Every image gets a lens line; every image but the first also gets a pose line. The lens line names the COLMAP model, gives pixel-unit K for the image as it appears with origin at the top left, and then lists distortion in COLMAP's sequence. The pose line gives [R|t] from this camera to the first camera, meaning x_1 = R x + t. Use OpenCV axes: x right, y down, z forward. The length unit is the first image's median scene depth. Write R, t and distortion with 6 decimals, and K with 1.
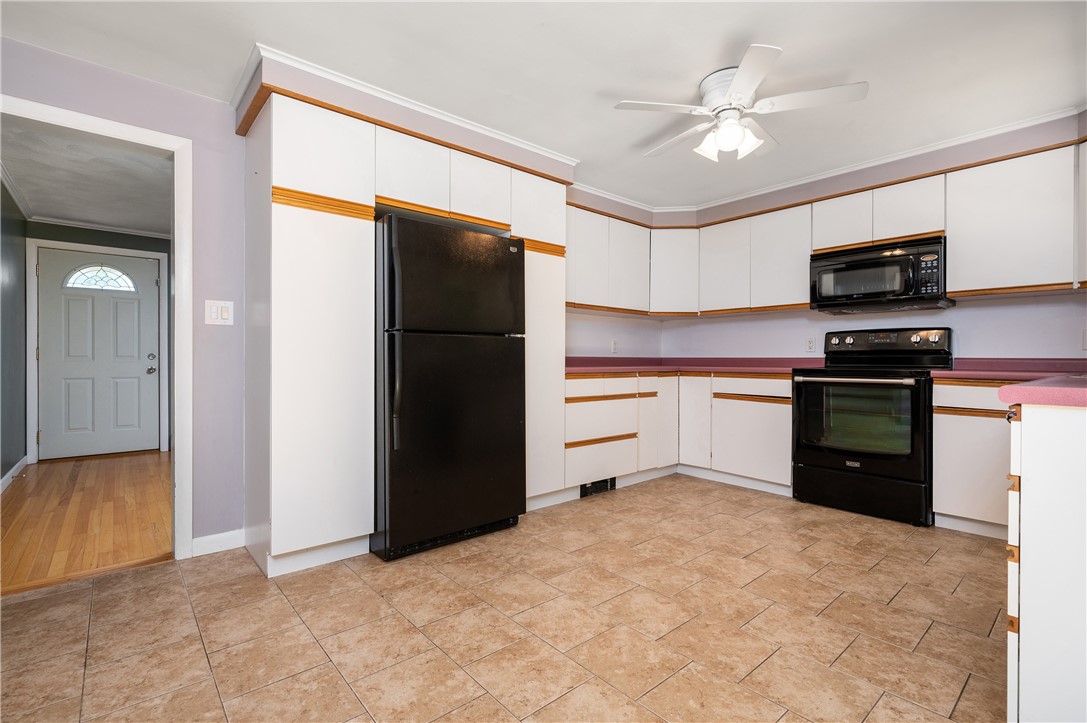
lens RADIAL K [[491.7, 0, 542.7], [0, 491.7, 361.5], [0, 0, 1]] dist [-0.001013, -0.000627]
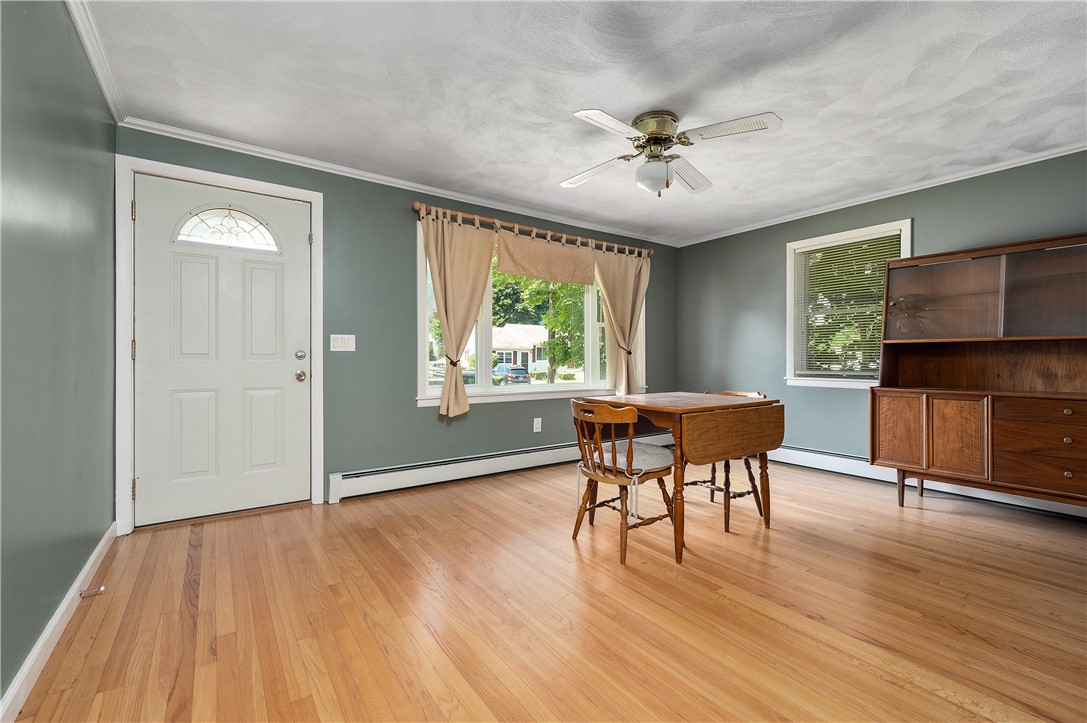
lens RADIAL K [[466.5, 0, 544.8], [0, 466.5, 359.2], [0, 0, 1]] dist [-0.001121, 0.000197]
pose [[0.997355, -0.002552, -0.072643, -0.480292], [0.002355, 0.999993, -0.002798, -0.002368], [0.072650, 0.002619, 0.997354, 0.462809]]
